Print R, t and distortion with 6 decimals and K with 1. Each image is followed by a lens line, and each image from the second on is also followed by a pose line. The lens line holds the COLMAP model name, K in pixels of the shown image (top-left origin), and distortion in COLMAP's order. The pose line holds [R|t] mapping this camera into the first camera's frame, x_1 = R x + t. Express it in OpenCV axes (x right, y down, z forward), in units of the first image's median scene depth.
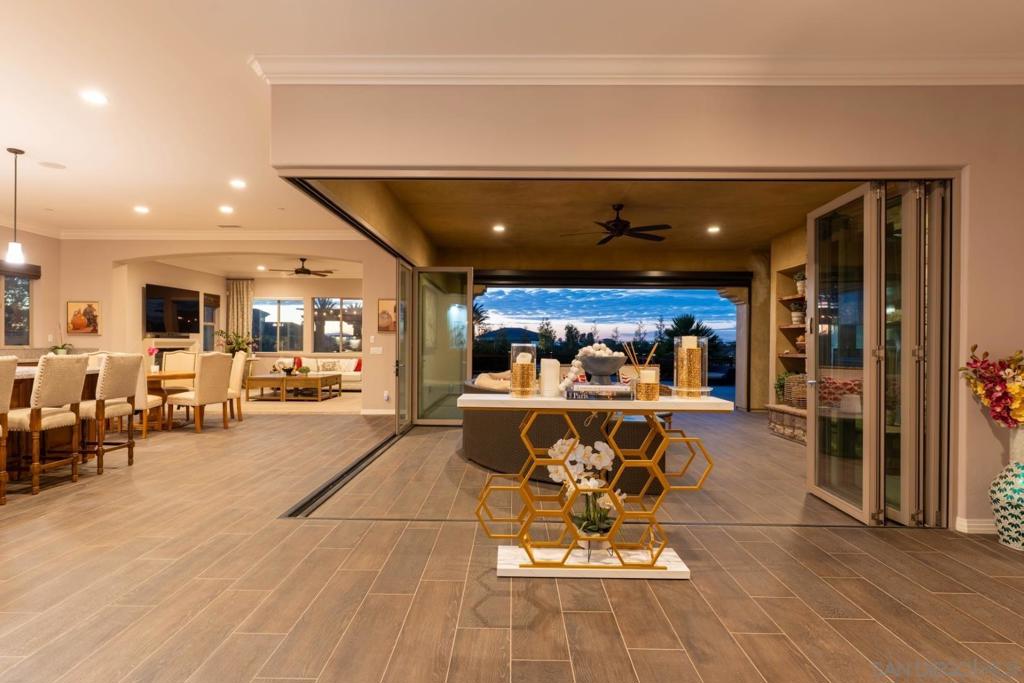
lens RADIAL K [[521.0, 0, 508.4], [0, 521.0, 342.1], [0, 0, 1]] dist [0.003919, 0.003036]
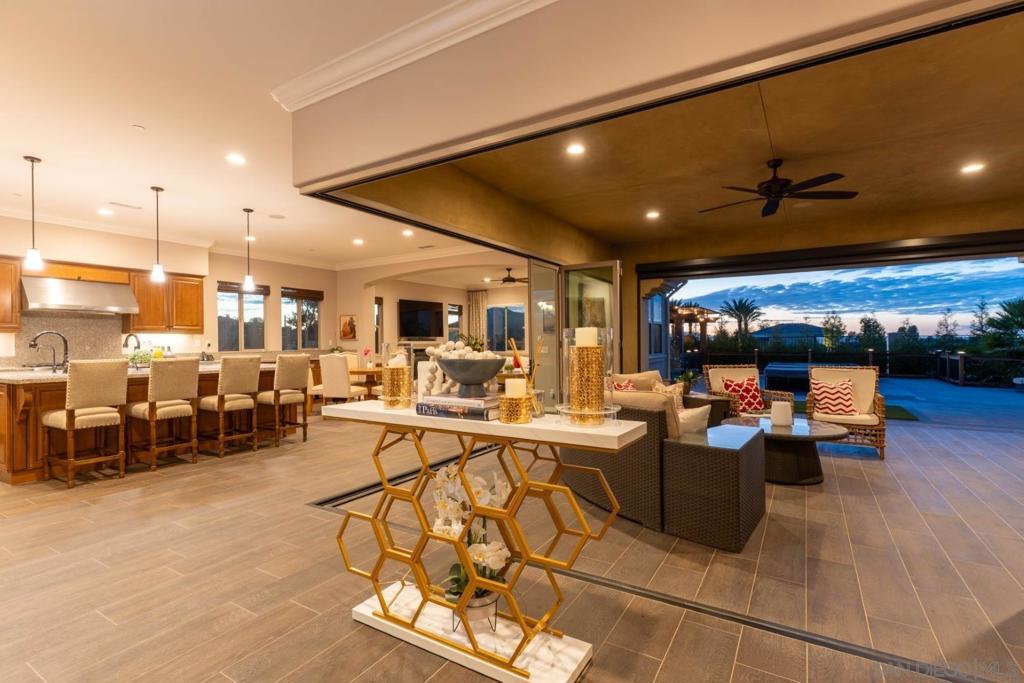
lens RADIAL K [[484.5, 0, 512.7], [0, 484.5, 342.5], [0, 0, 1]] dist [0.003803, 0.000712]
pose [[0.860198, -0.014661, -0.509749, 0.198236], [0.015599, 0.999875, -0.002435, 0.002434], [0.509721, -0.005857, 0.860320, 0.148787]]
